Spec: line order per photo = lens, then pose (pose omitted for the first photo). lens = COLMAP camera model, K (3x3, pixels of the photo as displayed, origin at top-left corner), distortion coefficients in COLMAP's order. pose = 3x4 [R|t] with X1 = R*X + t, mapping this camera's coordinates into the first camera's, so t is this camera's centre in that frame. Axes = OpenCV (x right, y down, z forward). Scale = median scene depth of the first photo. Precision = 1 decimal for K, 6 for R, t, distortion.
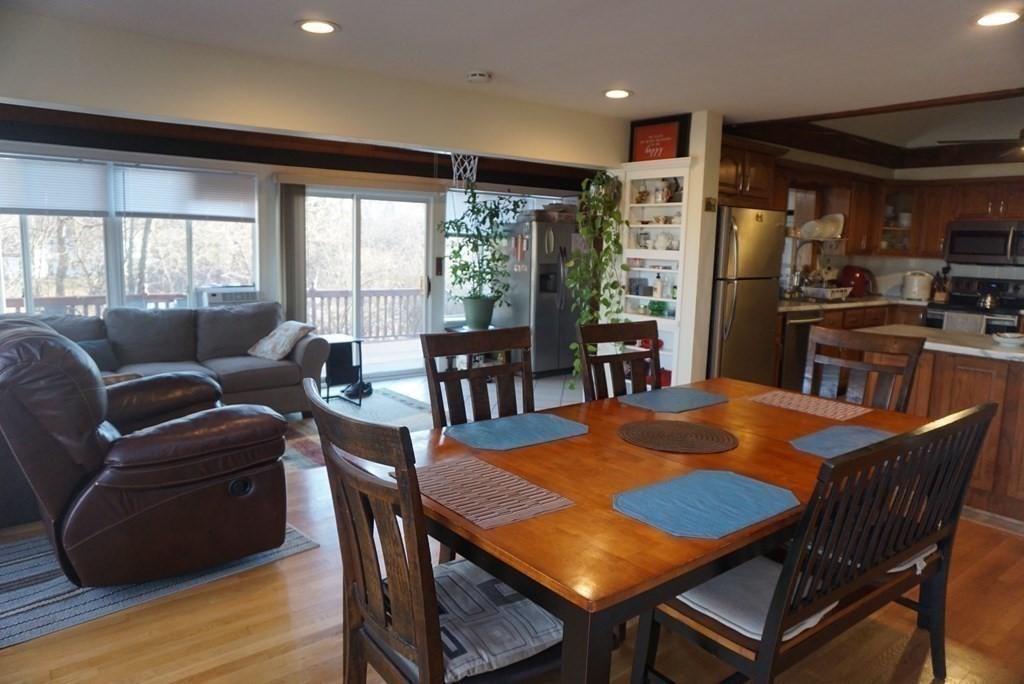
lens RADIAL K [[682.8, 0, 512.0], [0, 682.8, 342.0], [0, 0, 1]] dist [-0.047269, 0.045951]
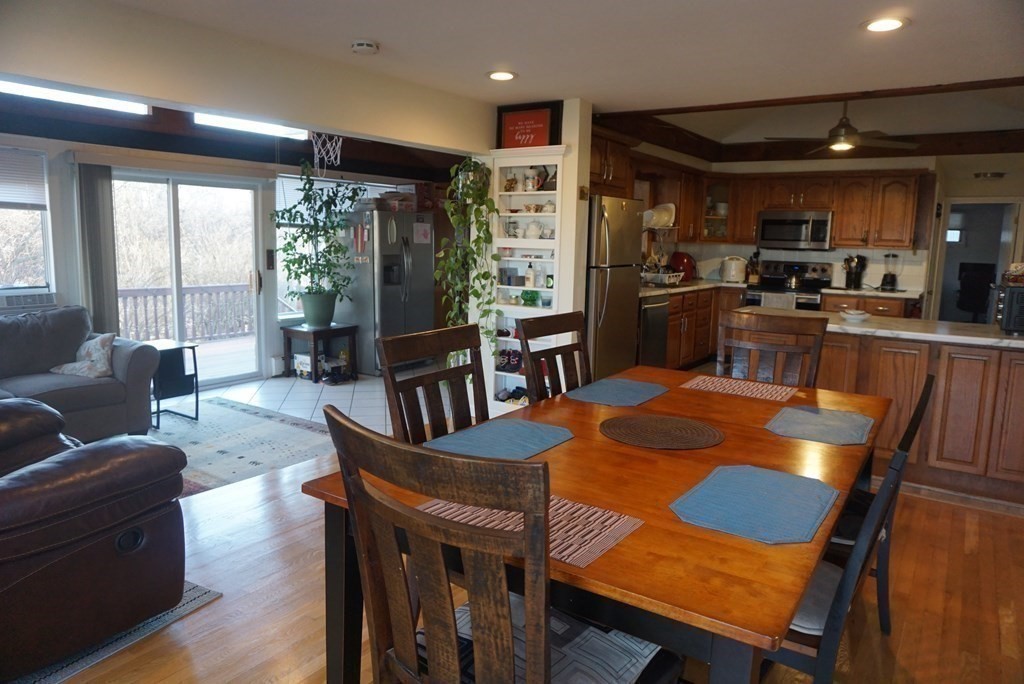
lens RADIAL K [[682.8, 0, 512.0], [0, 682.8, 342.0], [0, 0, 1]] dist [-0.047269, 0.045951]
pose [[0.957595, -0.050680, 0.283625, -0.089380], [0.046672, 0.998692, 0.020874, -0.007102], [-0.284312, -0.006752, 0.958708, 0.054370]]
